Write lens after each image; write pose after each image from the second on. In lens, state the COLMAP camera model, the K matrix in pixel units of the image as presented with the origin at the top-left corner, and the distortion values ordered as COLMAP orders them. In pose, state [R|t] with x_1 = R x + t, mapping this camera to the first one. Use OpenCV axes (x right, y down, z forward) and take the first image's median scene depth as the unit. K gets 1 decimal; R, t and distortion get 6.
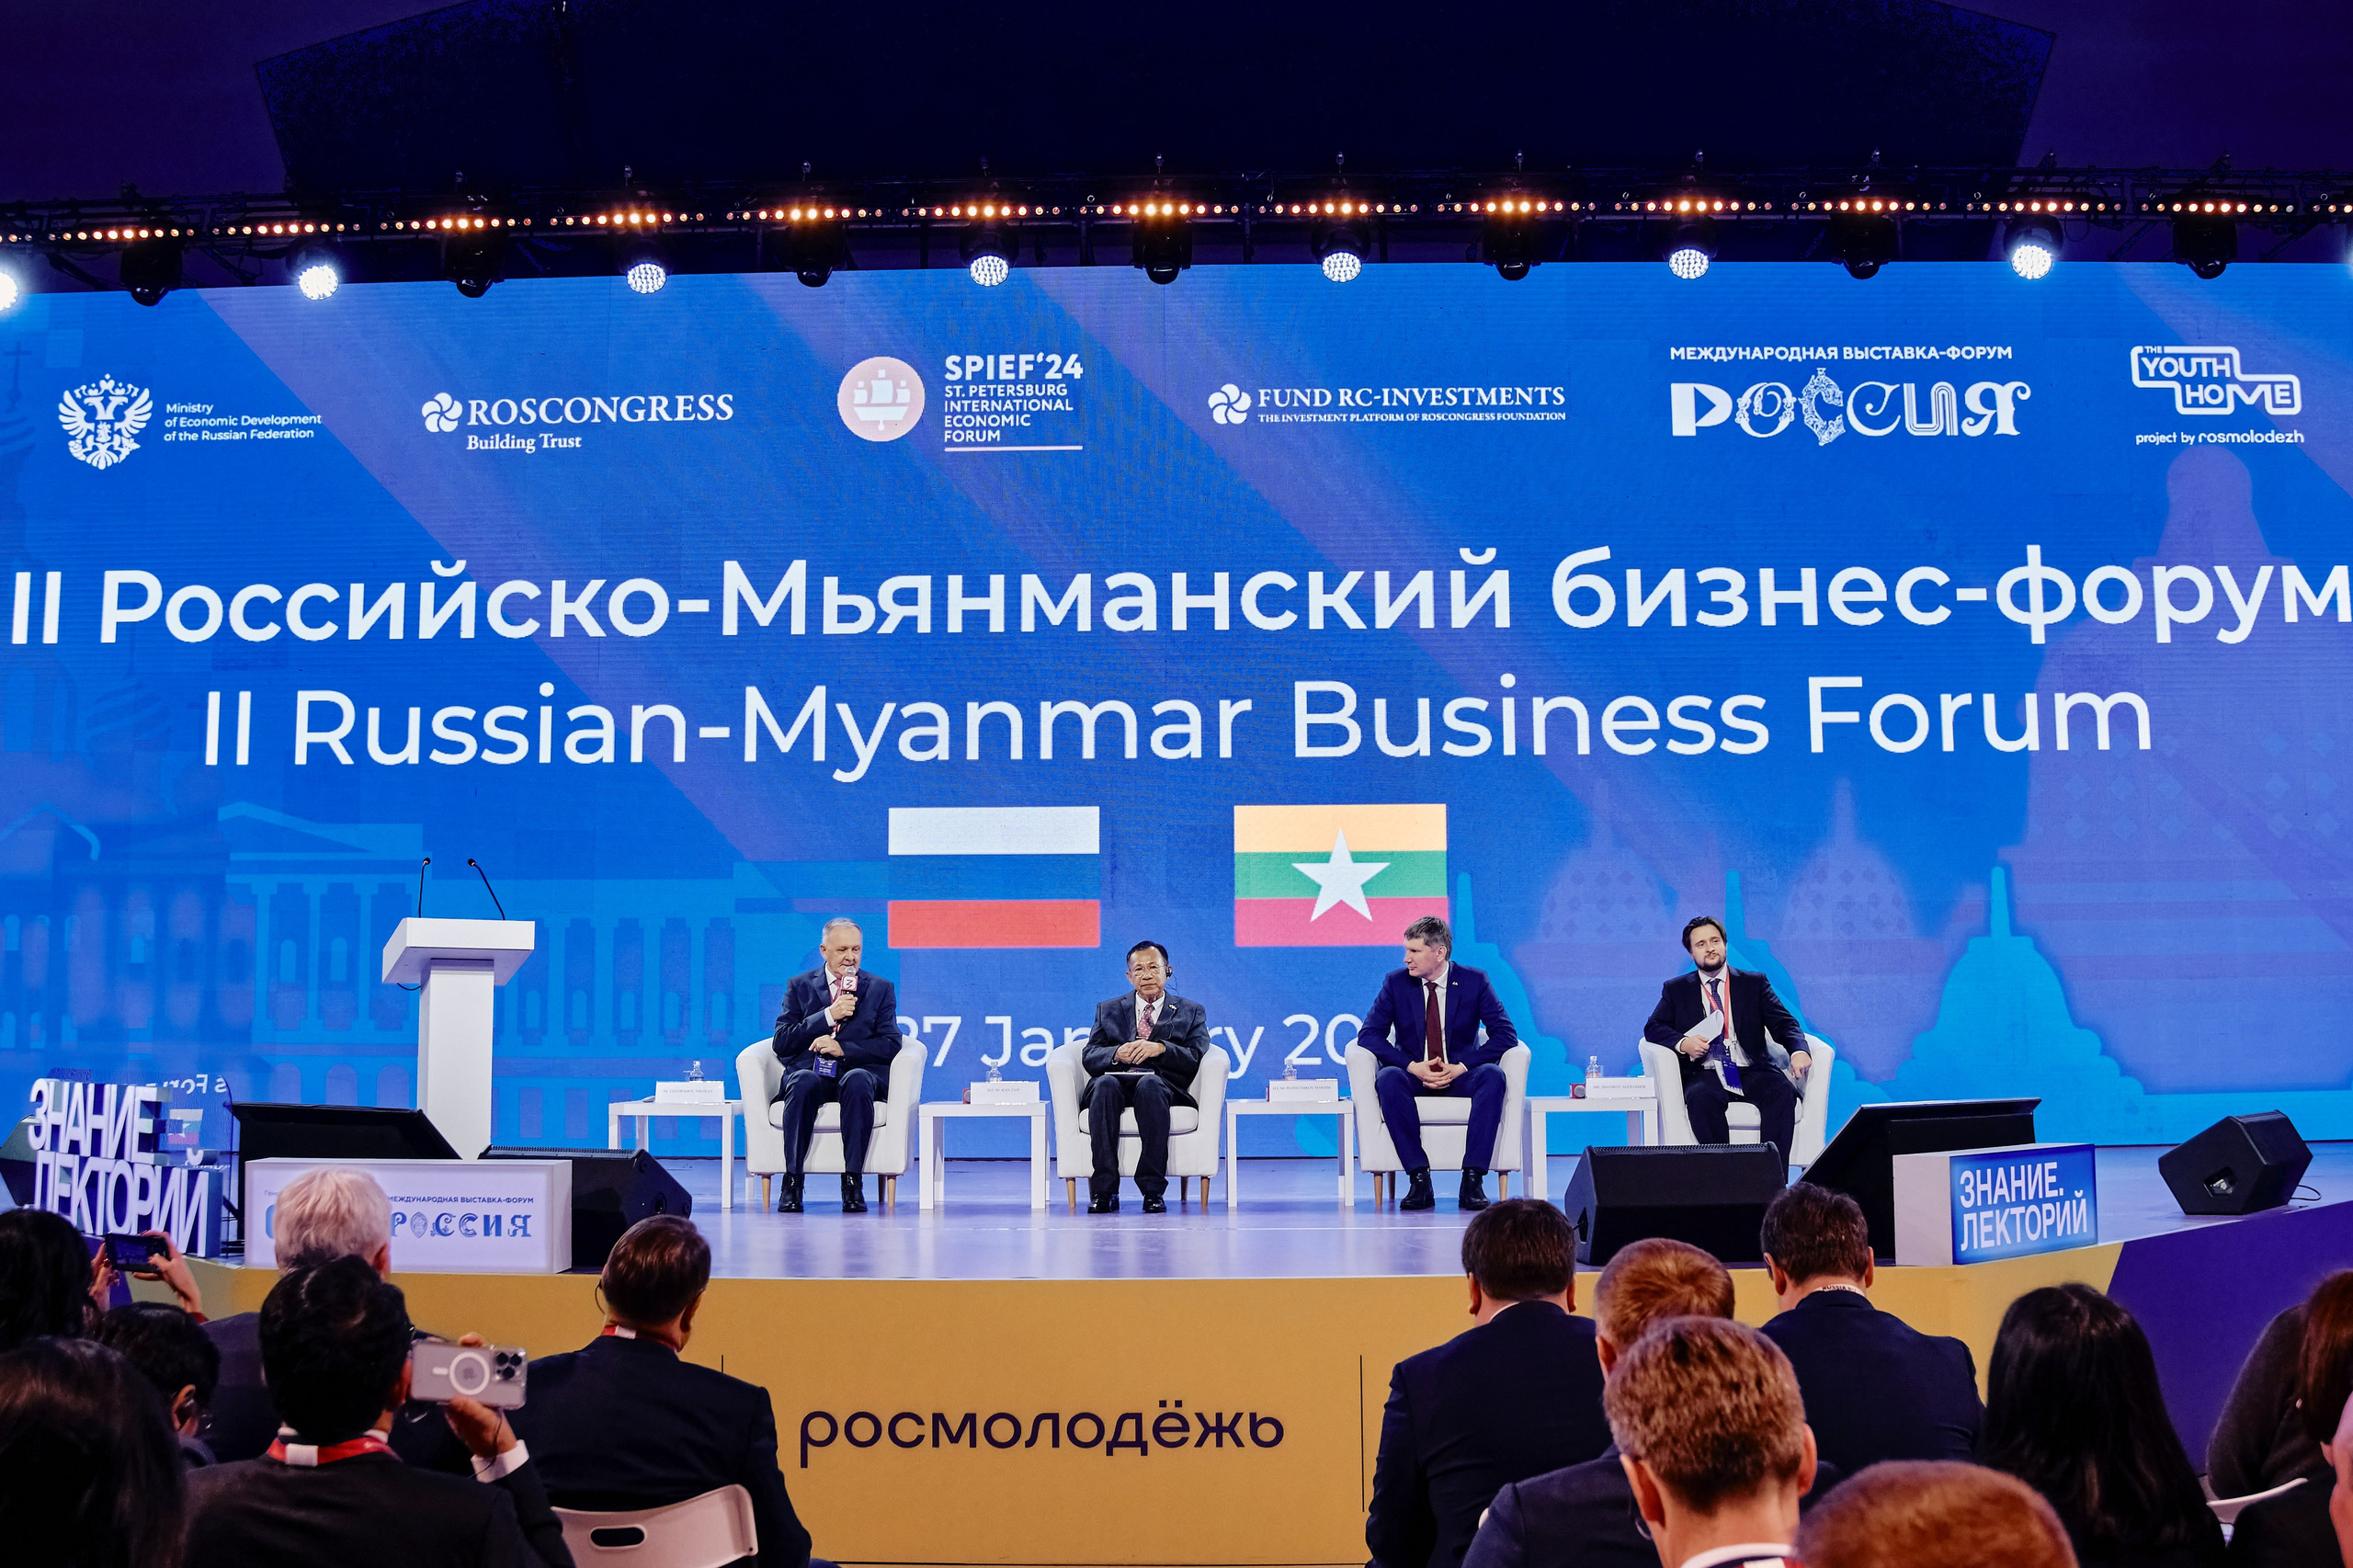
lens RADIAL K [[2298.9, 0, 1182.2], [0, 2298.9, 763.1], [0, 0, 1]] dist [-0.129967, 0.000000]
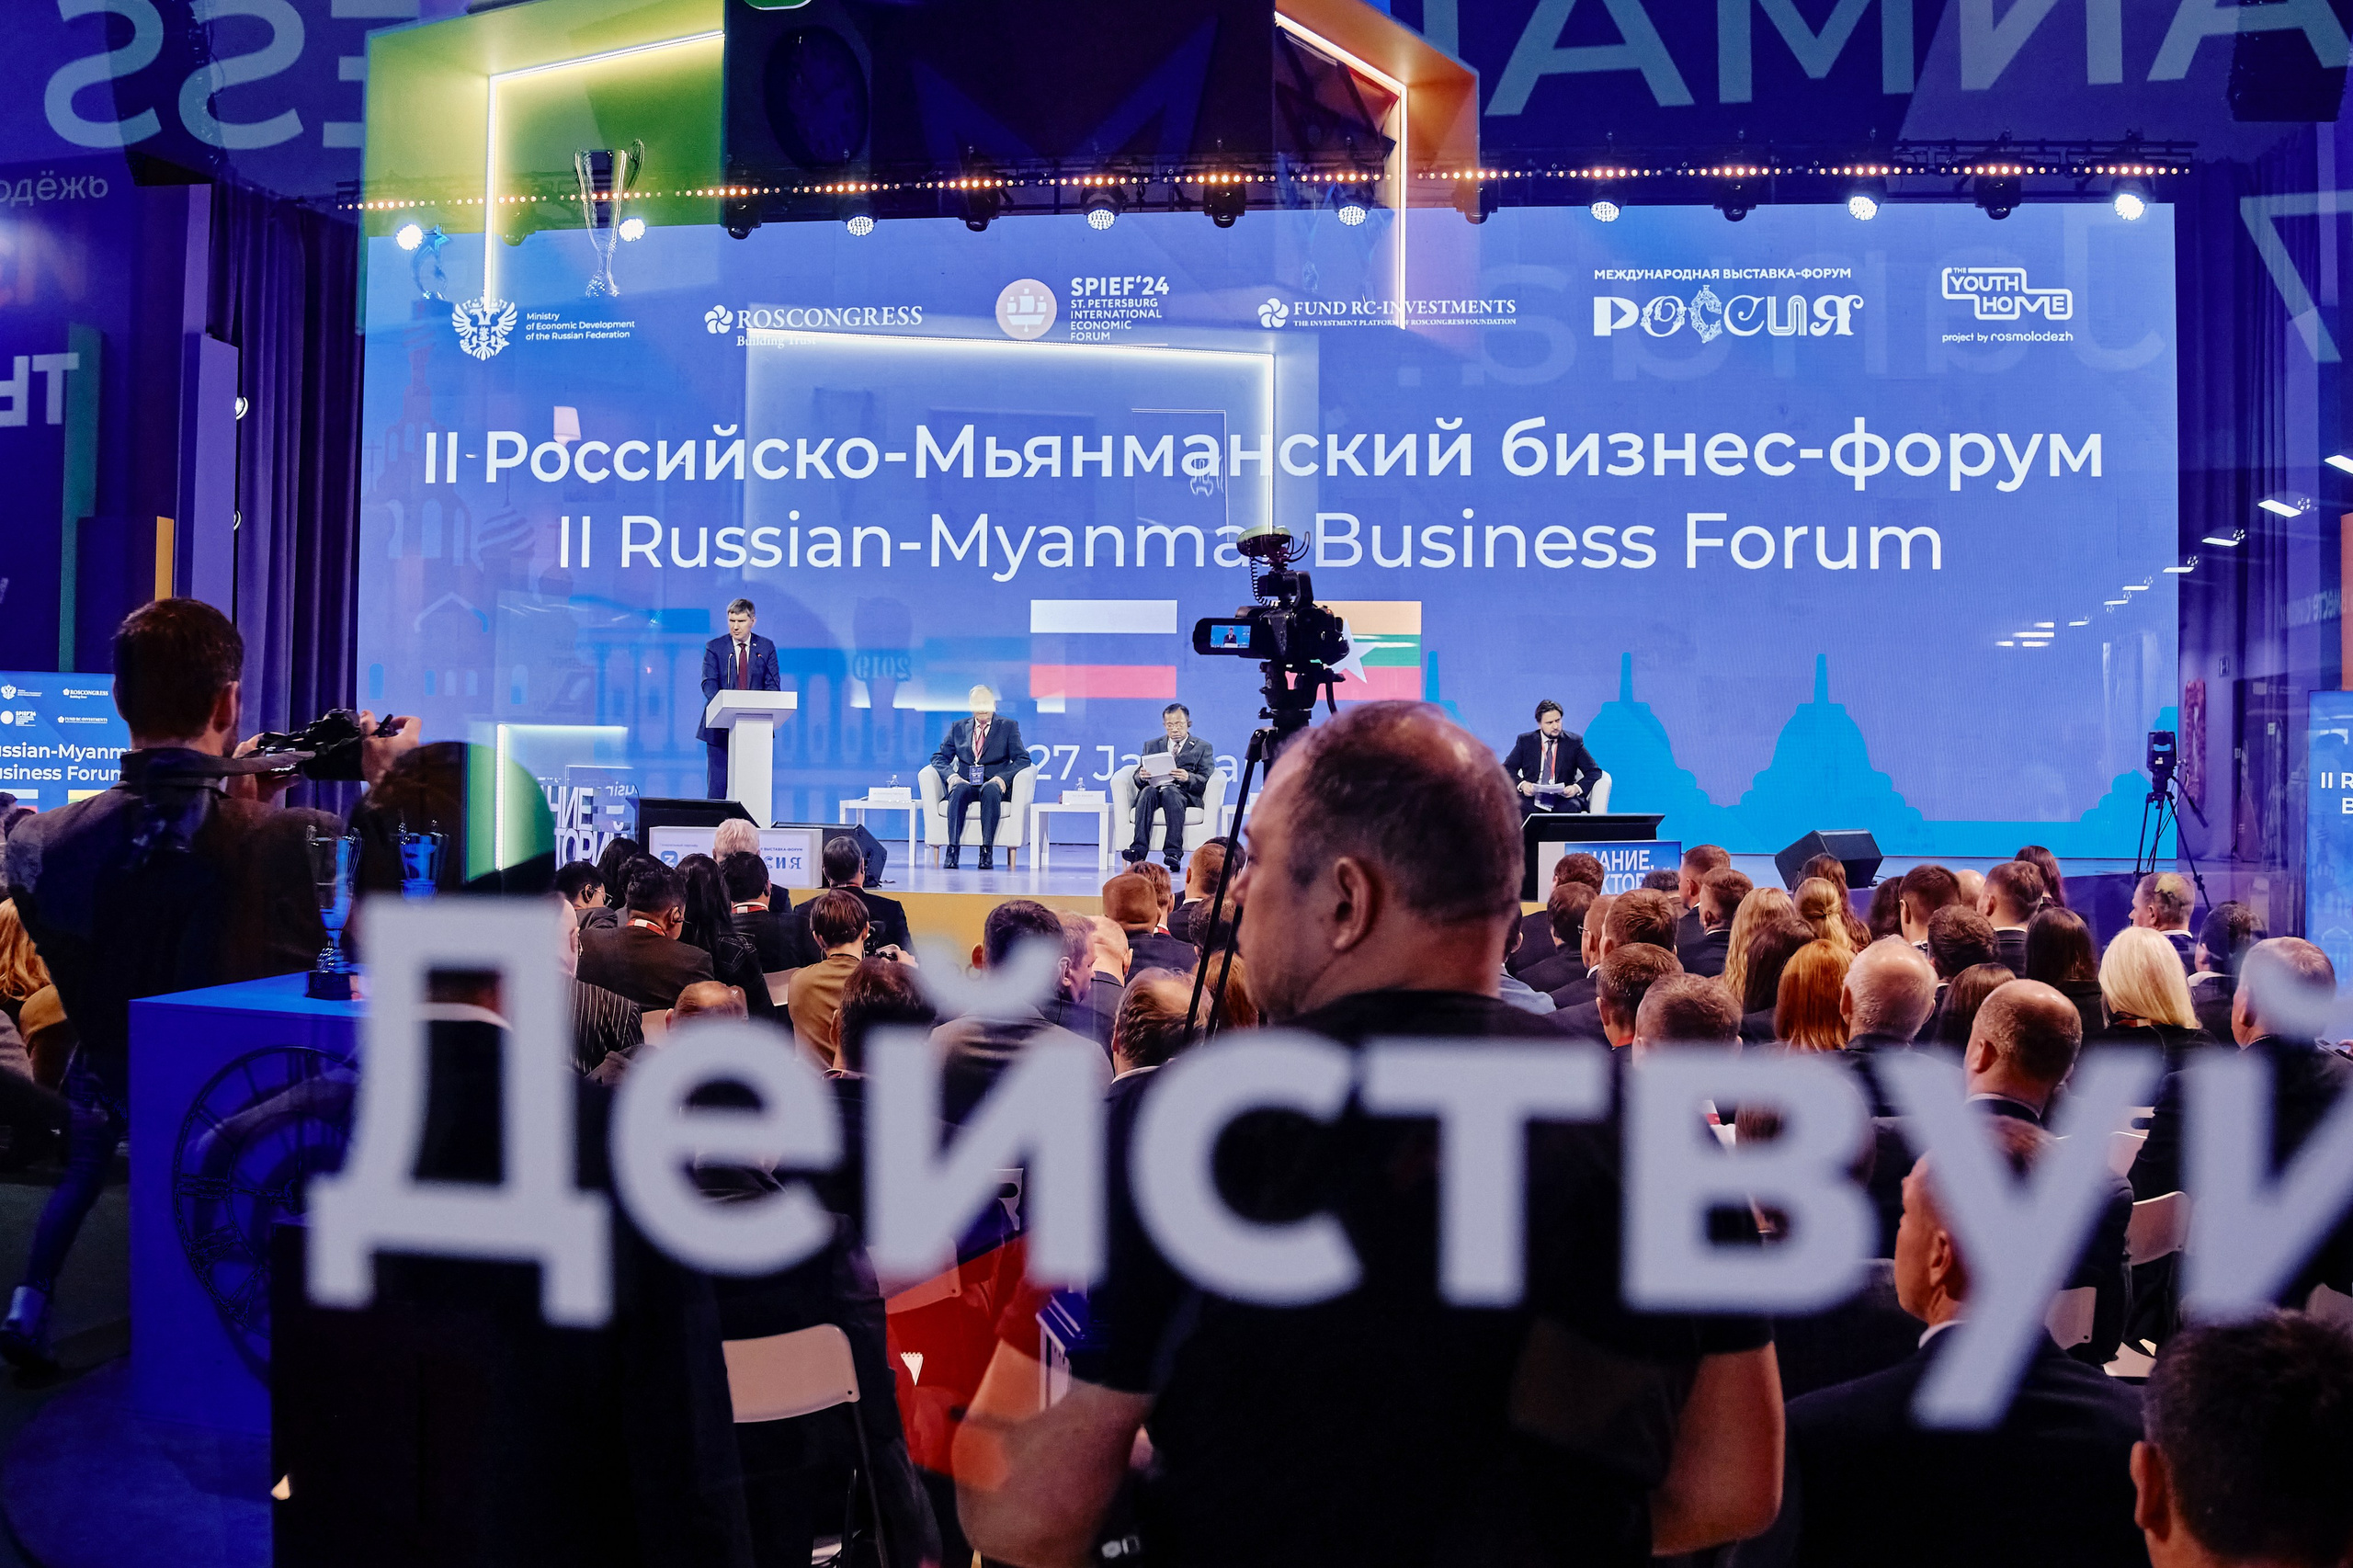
lens RADIAL K [[2137.5, 0, 1117.2], [0, 2137.5, 702.5], [0, 0, 1]] dist [-0.146299, 0.004788]
pose [[0.993407, 0.014797, -0.113680, 0.078145], [-0.003881, 0.995407, 0.095650, -0.044355], [0.114573, -0.094579, 0.988902, -0.318159]]
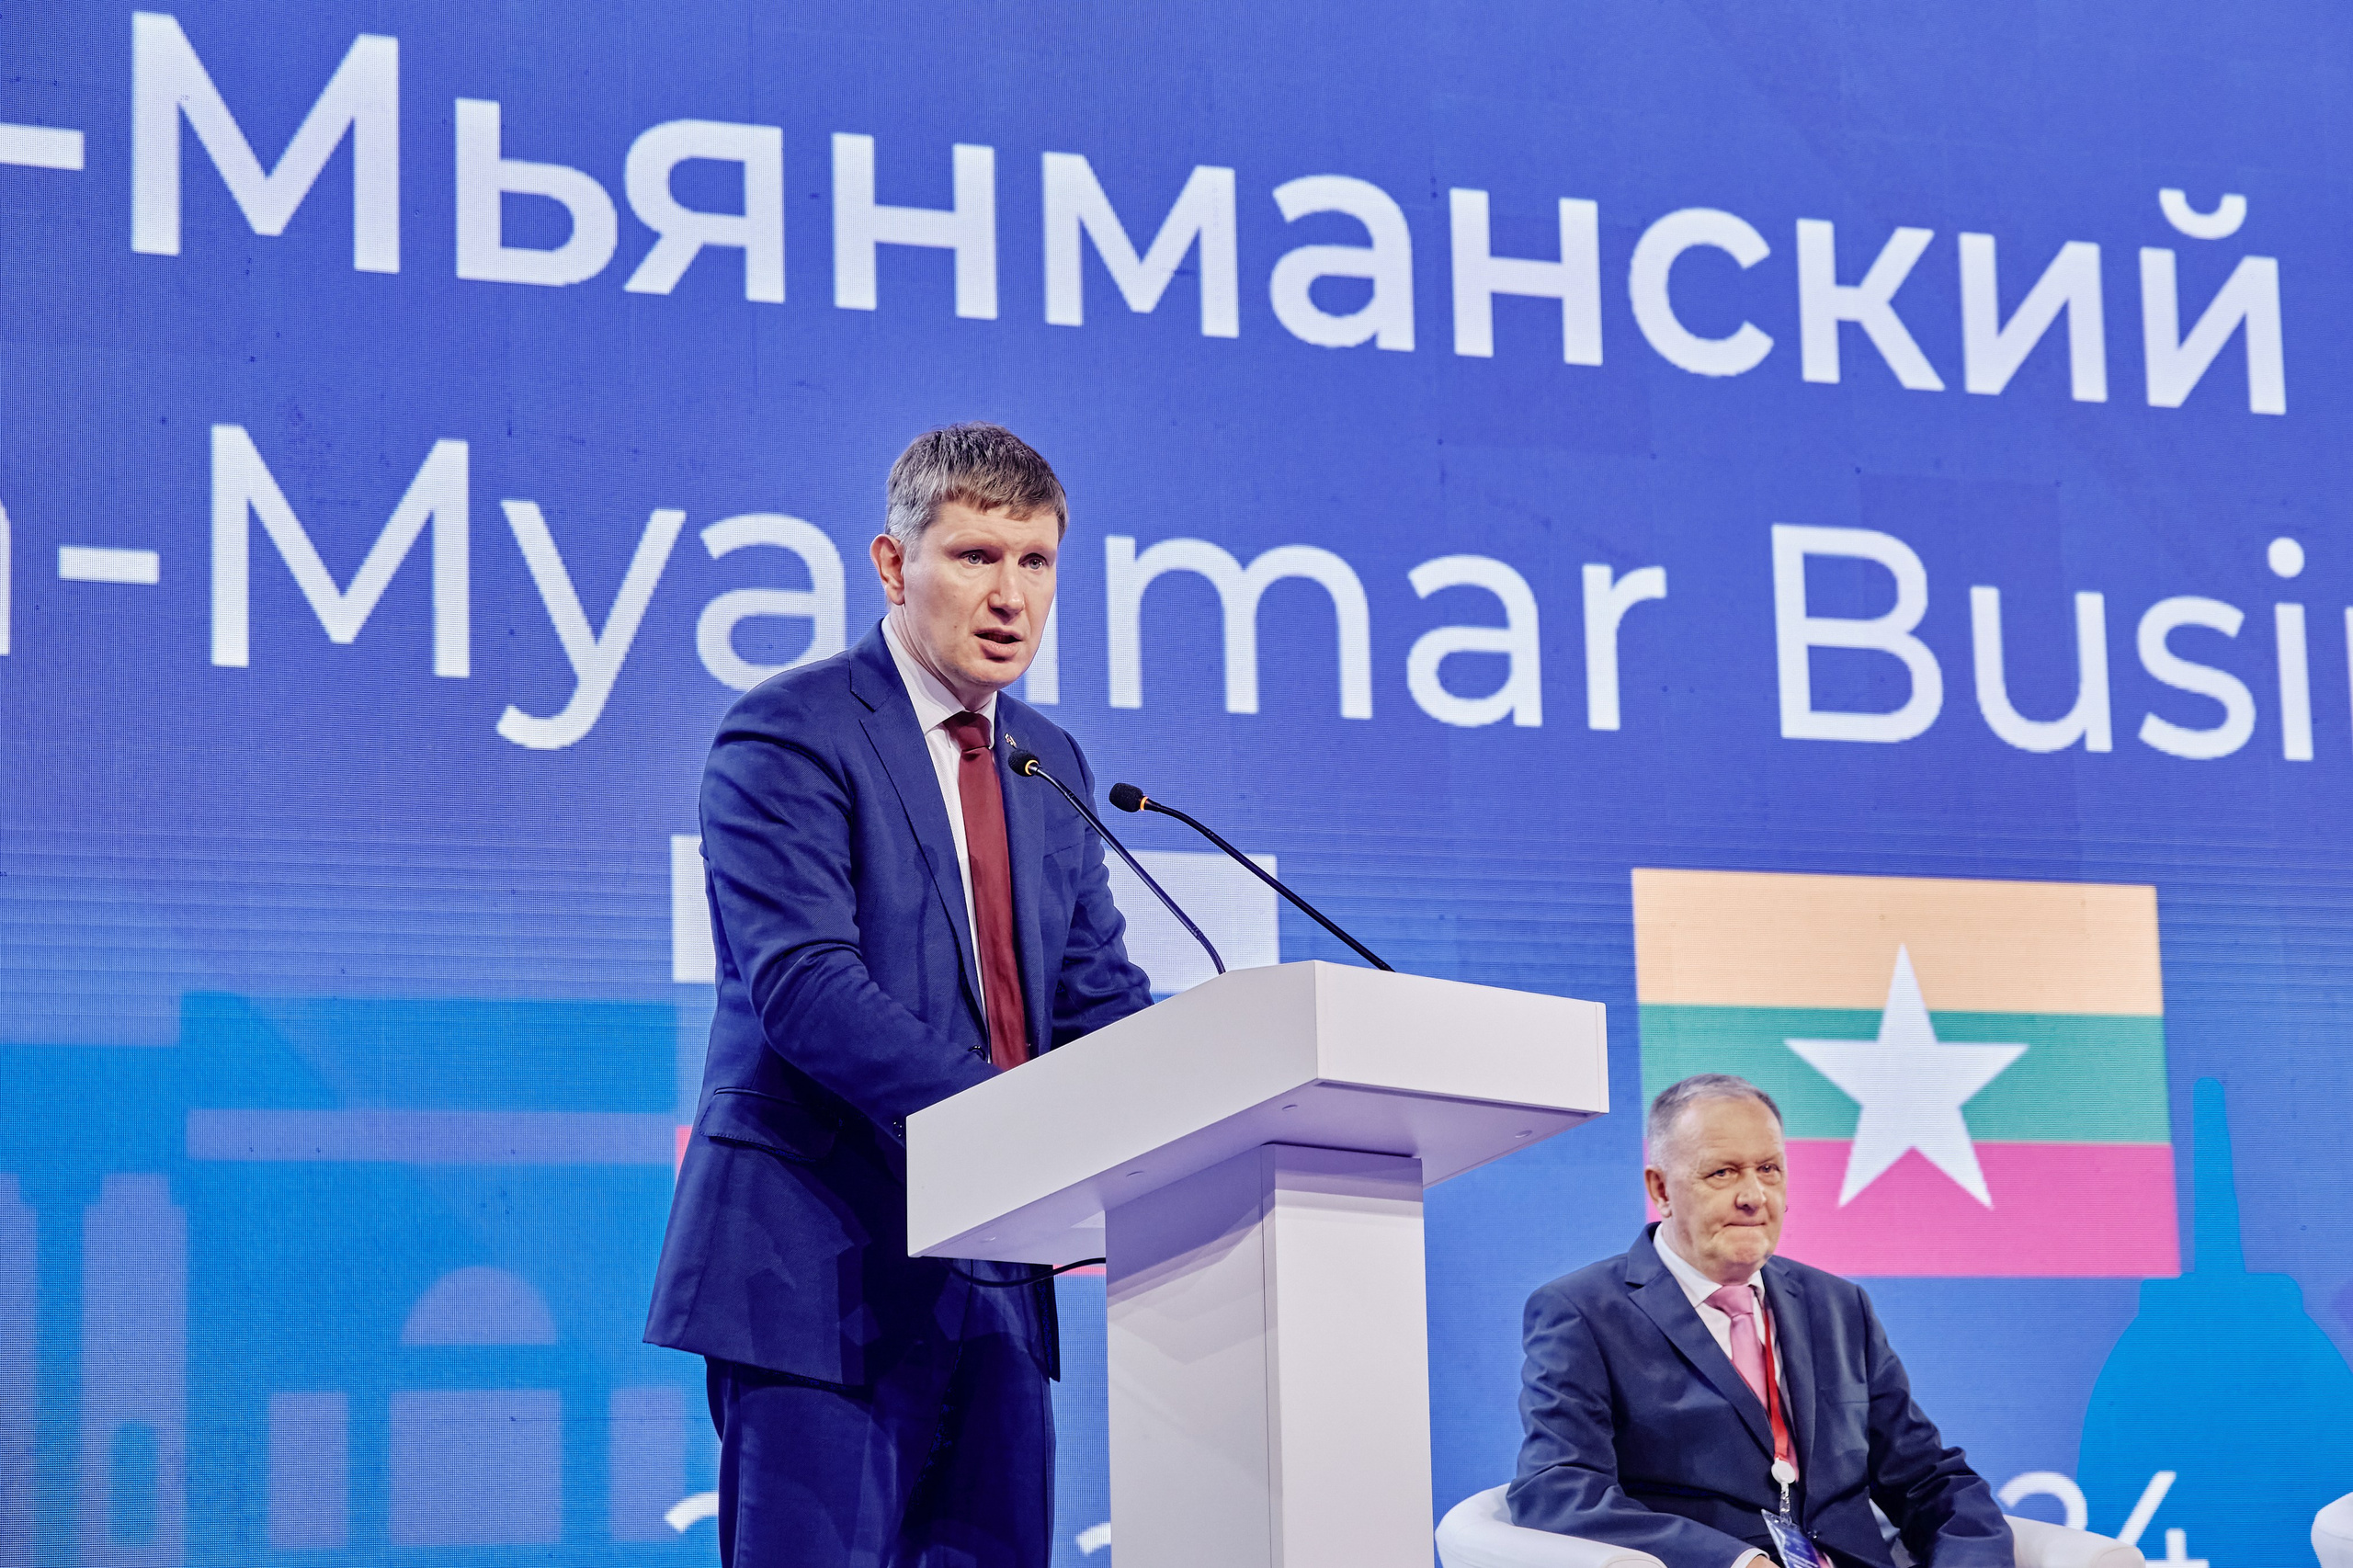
lens RADIAL K [[5282.9, 0, 1198.7], [0, 5282.9, 789.2], [0, 0, 1]] dist [0.132621, 0.000000]
pose [[0.912185, 0.044968, 0.407304, -0.359257], [-0.026871, 0.998385, -0.050047, 0.047856], [-0.408897, 0.034707, 0.911920, 0.297177]]
